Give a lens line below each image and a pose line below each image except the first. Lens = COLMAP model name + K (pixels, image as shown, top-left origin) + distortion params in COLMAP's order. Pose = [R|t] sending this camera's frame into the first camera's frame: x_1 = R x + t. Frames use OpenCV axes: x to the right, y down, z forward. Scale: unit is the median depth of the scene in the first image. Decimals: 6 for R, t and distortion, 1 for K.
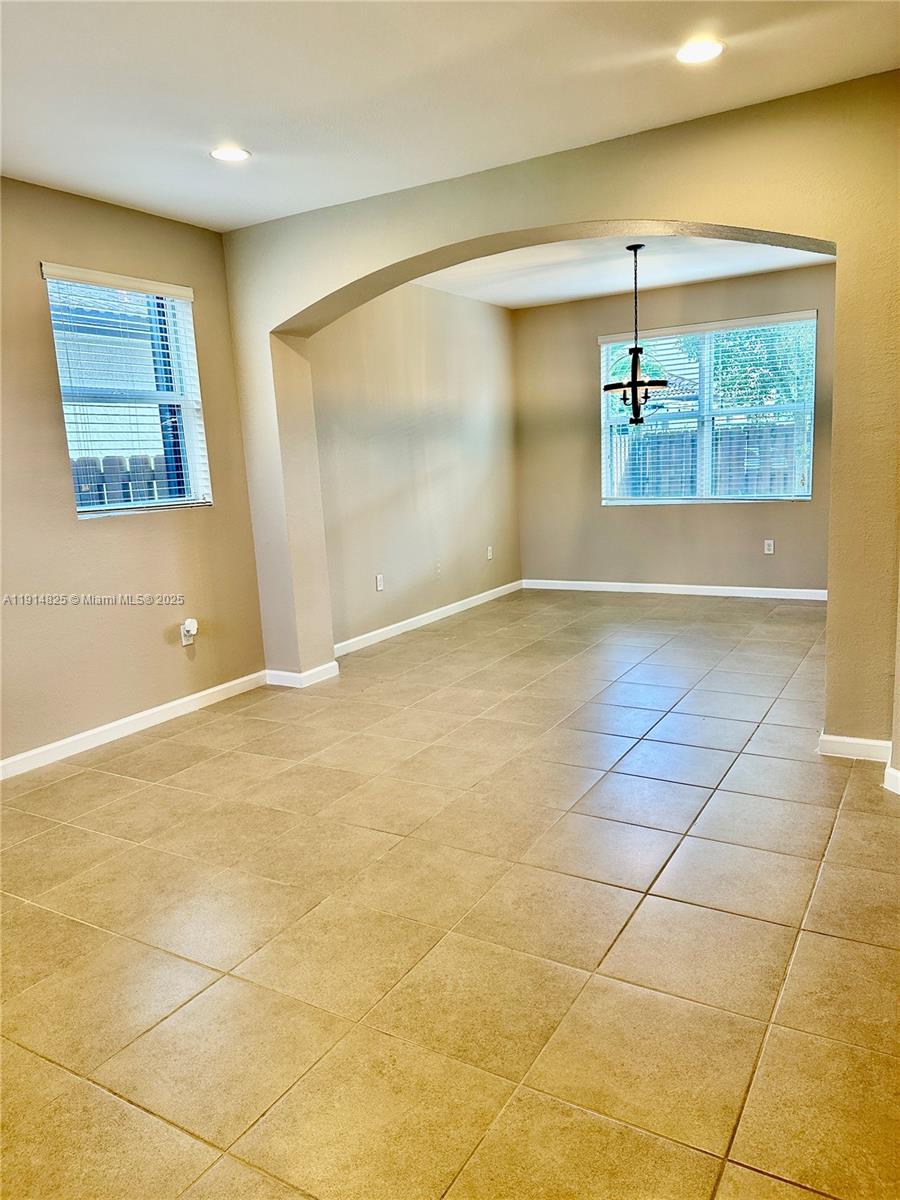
lens RADIAL K [[828.2, 0, 456.5], [0, 828.2, 601.4], [0, 0, 1]] dist [0.160007, -0.320223]
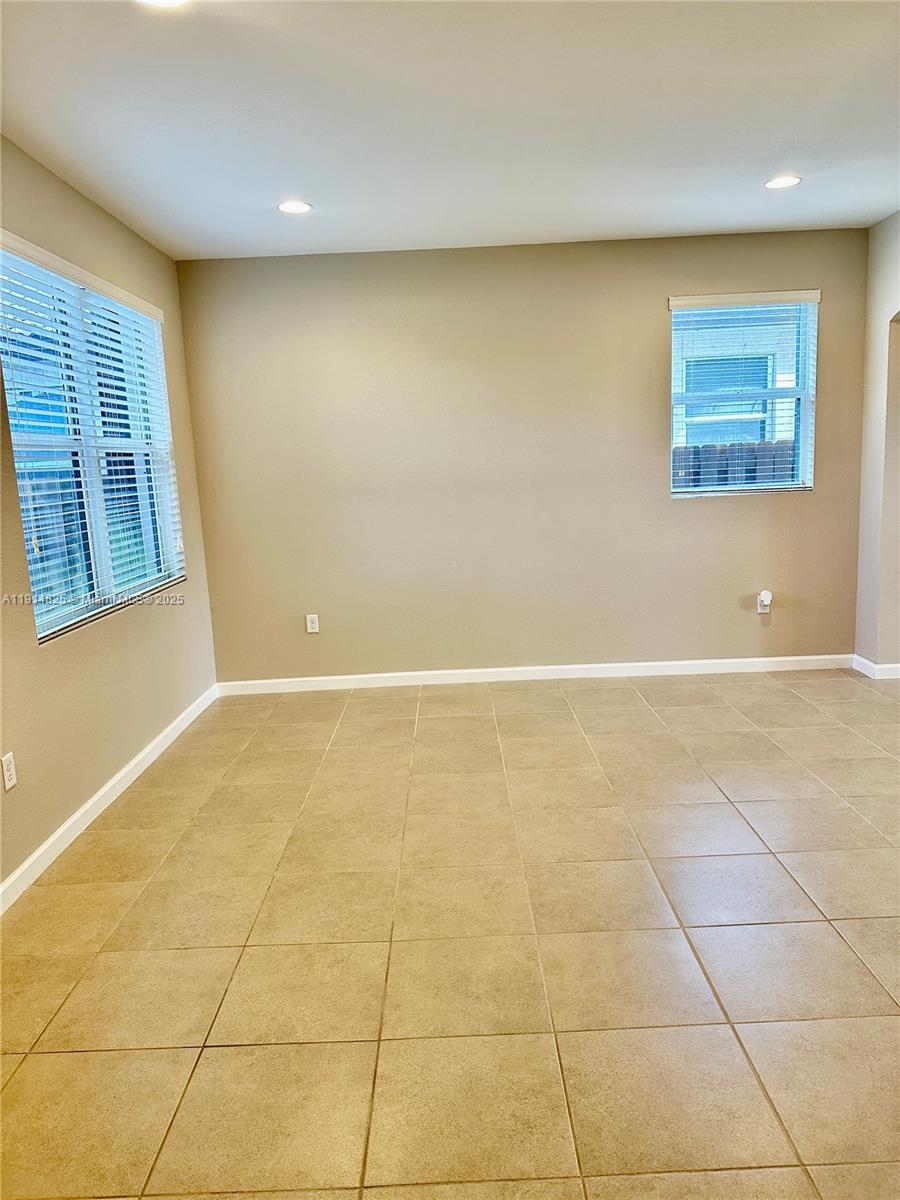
lens RADIAL K [[828.2, 0, 456.5], [0, 828.2, 601.4], [0, 0, 1]] dist [0.160007, -0.320223]
pose [[0.515137, 0.168178, -0.840447, 0.464488], [-0.130355, 0.984527, 0.117110, -0.047690], [0.847137, 0.049229, 0.529089, 0.057140]]
